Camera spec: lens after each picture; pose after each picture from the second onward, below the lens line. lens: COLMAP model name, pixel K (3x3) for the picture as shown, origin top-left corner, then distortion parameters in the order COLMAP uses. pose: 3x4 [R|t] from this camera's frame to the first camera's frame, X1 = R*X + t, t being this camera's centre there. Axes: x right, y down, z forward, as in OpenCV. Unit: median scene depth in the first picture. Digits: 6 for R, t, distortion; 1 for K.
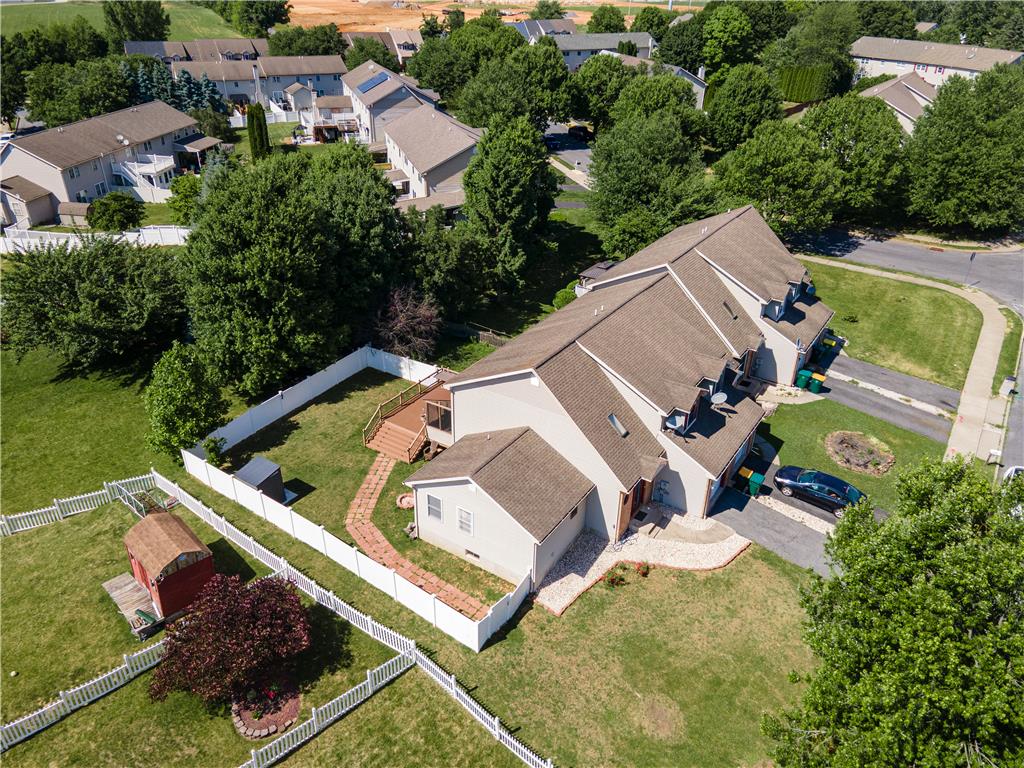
lens RADIAL K [[746.6, 0, 503.7], [0, 746.6, 387.8], [0, 0, 1]] dist [0.036338, 0.004097]
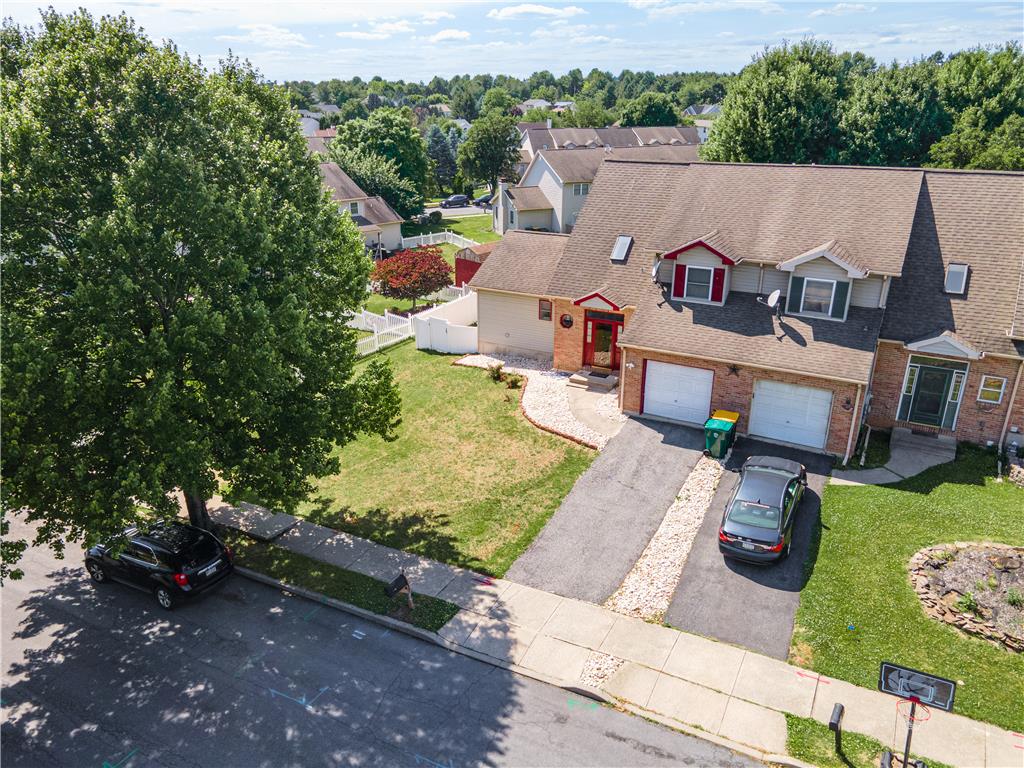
lens RADIAL K [[746.6, 0, 503.7], [0, 746.6, 387.8], [0, 0, 1]] dist [0.036338, 0.004097]
pose [[0.088935, 0.363599, -0.927300, 0.840520], [-0.475971, 0.833326, 0.281102, 0.007397], [0.874953, 0.416368, 0.247175, 0.660154]]
